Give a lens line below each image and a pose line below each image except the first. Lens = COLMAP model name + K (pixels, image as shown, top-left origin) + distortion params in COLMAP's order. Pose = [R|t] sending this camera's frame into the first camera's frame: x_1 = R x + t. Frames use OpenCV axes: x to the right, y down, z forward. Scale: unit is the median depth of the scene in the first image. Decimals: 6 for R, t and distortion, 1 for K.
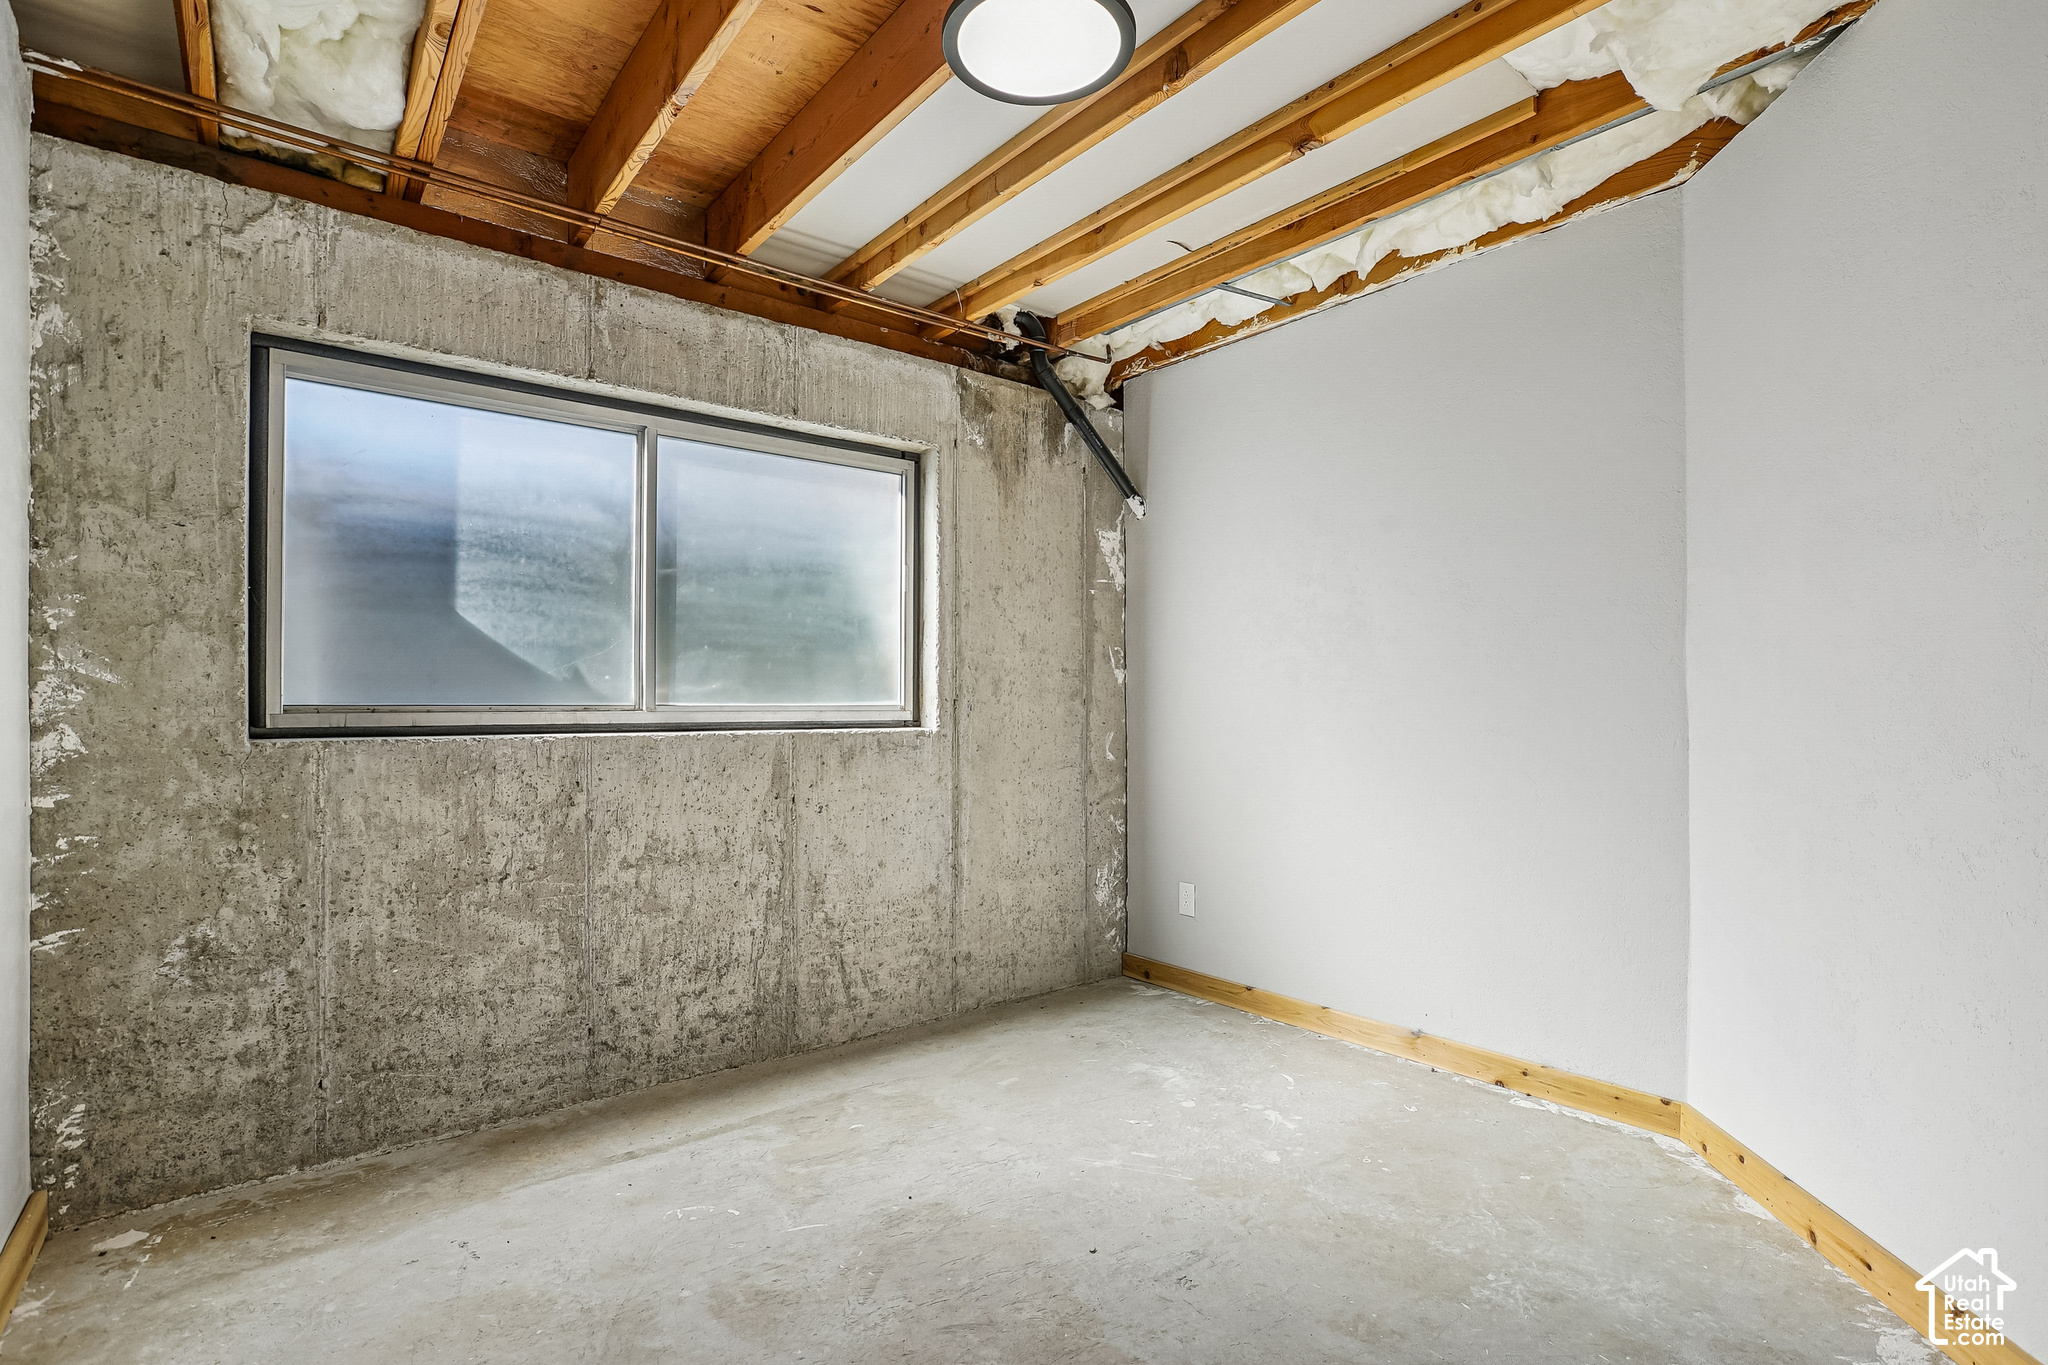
lens RADIAL K [[976.3, 0, 1024.2], [0, 976.3, 684.7], [0, 0, 1]] dist [-0.001091, -0.000155]
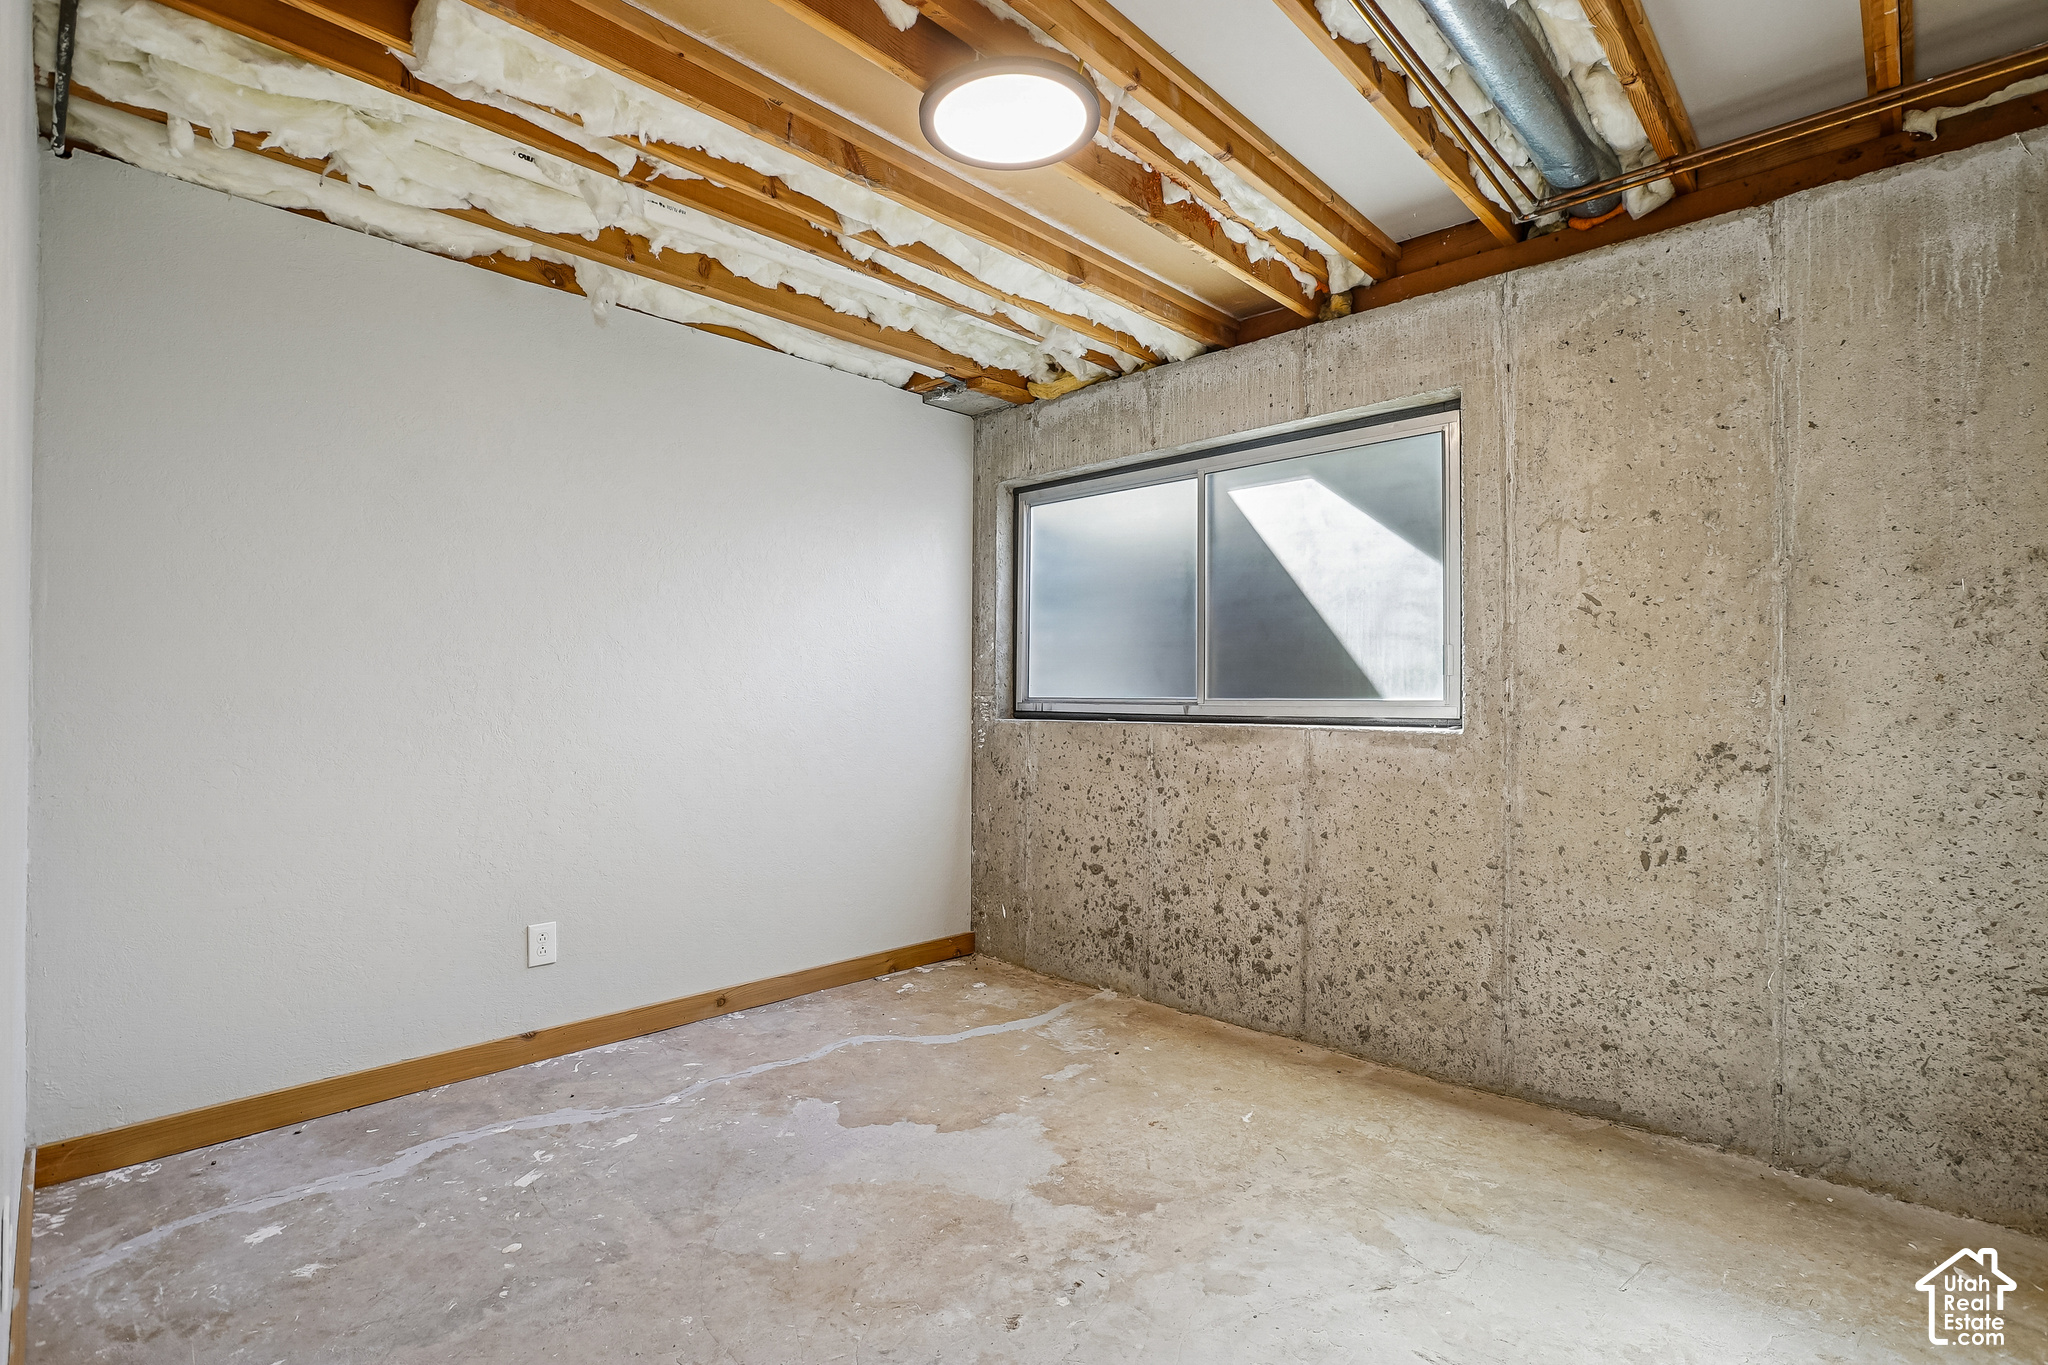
lens RADIAL K [[976.3, 0, 1023.2], [0, 976.3, 688.6], [0, 0, 1]] dist [-0.001091, -0.000155]
pose [[0.154614, -0.008161, -0.987941, 0.785051], [0.009391, 0.999933, -0.006790, 0.014649], [0.987930, -0.008228, 0.154680, 0.596402]]
